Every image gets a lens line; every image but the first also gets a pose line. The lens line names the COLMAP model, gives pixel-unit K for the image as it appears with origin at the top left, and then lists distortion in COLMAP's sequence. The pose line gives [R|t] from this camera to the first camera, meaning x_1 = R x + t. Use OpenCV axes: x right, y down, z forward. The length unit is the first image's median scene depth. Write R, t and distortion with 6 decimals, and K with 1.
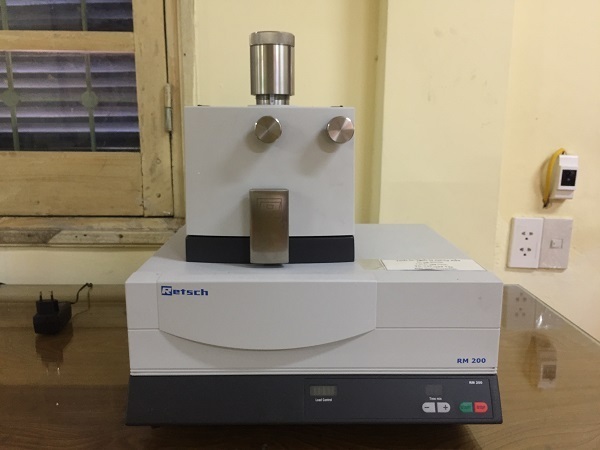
lens RADIAL K [[514.1, 0, 297.2], [0, 514.1, 226.6], [0, 0, 1]] dist [0.055796, -0.103948]
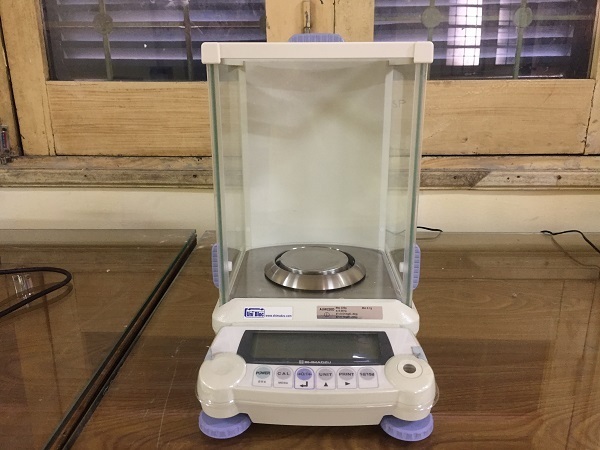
lens RADIAL K [[514.1, 0, 304.8], [0, 514.1, 221.2], [0, 0, 1]] dist [0.055796, -0.103948]
pose [[0.999085, -0.001123, -0.042759, -0.736397], [0.005154, 0.995533, 0.094275, 0.007252], [0.042462, -0.094410, 0.994627, 0.101951]]
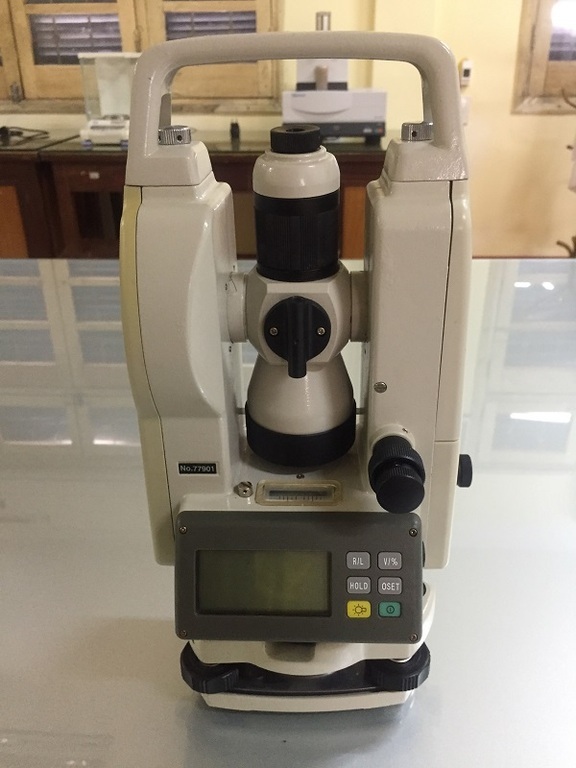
lens RADIAL K [[658.1, 0, 285.9], [0, 658.1, 379.5], [0, 0, 1]] dist [0.055796, -0.103948]
pose [[0.995571, 0.026314, -0.090256, 0.077567], [-0.002406, 0.966846, 0.255350, 0.393351], [0.093983, -0.254002, 0.962627, -1.822106]]
